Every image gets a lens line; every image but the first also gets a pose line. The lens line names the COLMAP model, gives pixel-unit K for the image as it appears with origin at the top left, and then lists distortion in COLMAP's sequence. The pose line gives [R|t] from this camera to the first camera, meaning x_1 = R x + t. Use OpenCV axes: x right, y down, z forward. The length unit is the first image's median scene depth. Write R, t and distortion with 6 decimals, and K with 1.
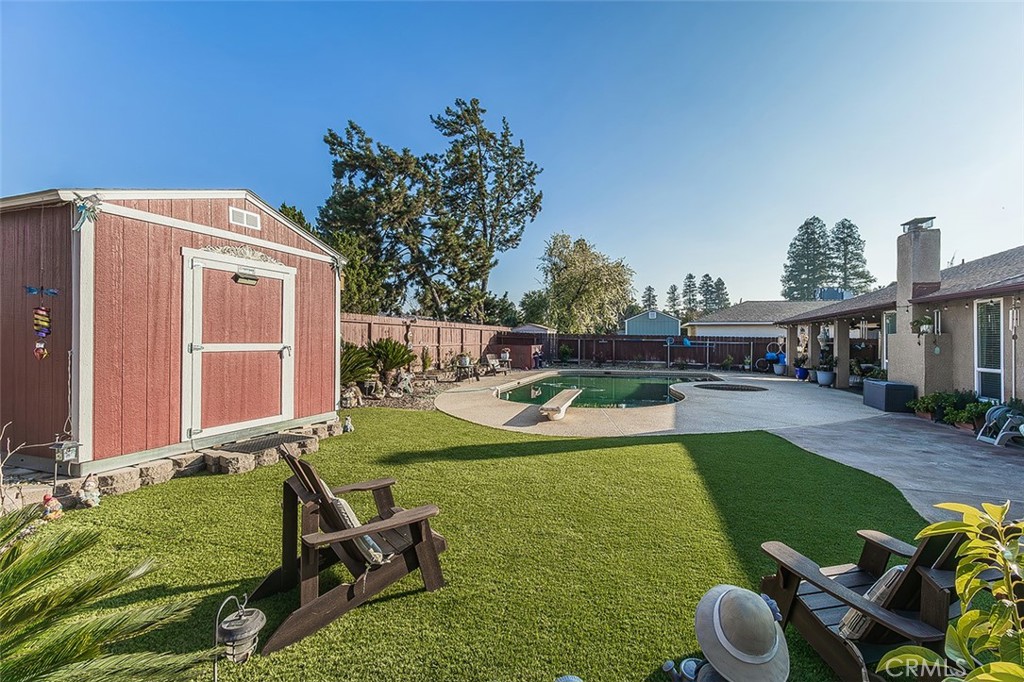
lens RADIAL K [[430.1, 0, 533.8], [0, 430.1, 334.3], [0, 0, 1]] dist [0.009418, -0.002159]
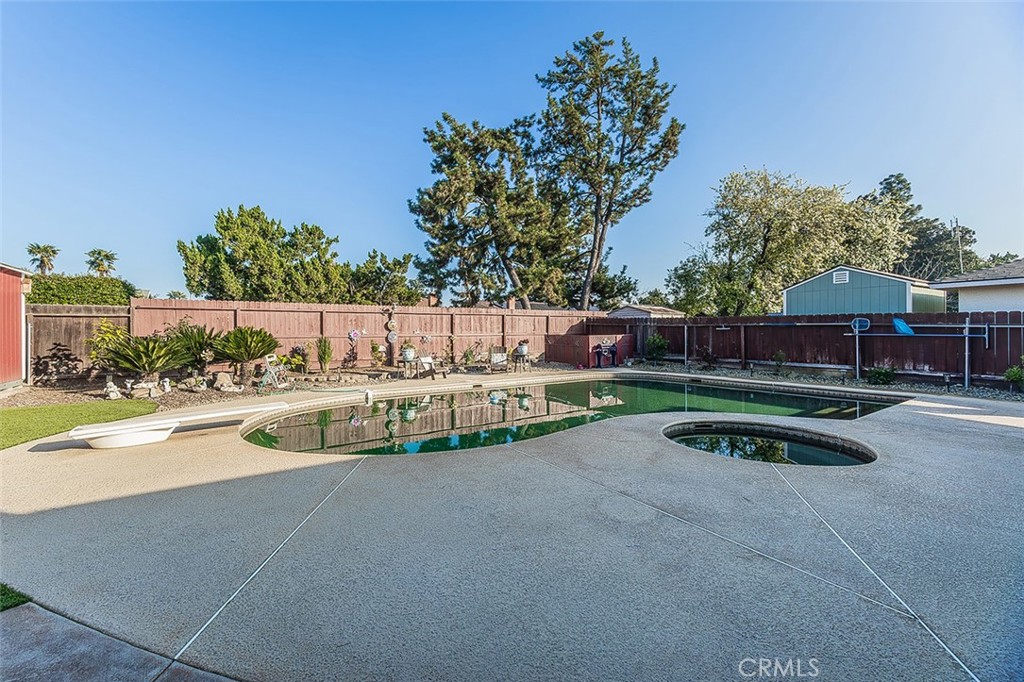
lens RADIAL K [[430.1, 0, 478.1], [0, 430.1, 331.5], [0, 0, 1]] dist [0.009418, -0.002159]
pose [[0.737418, -0.011231, -0.675343, 0.311069], [0.019239, 0.999805, 0.004380, 0.011775], [0.675163, -0.016223, 0.737491, 0.308910]]
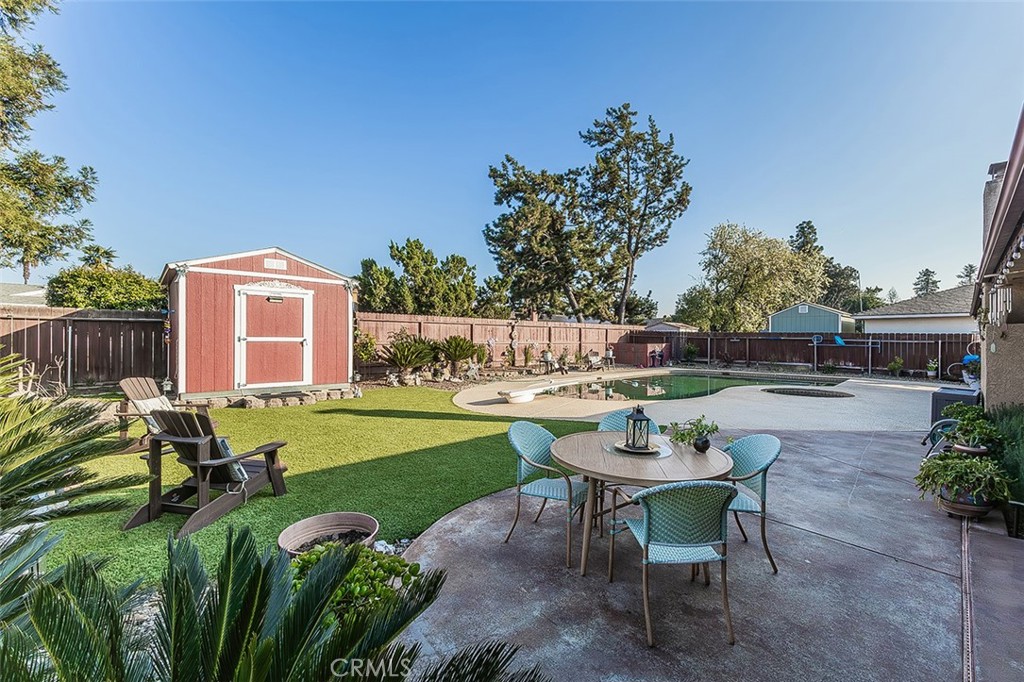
lens RADIAL K [[430.1, 0, 544.2], [0, 430.1, 339.2], [0, 0, 1]] dist [0.009418, -0.002159]
pose [[0.876036, -0.001567, -0.482243, 0.242341], [0.006257, 0.999947, 0.008118, 0.004978], [0.482205, -0.010130, 0.876000, 0.003601]]
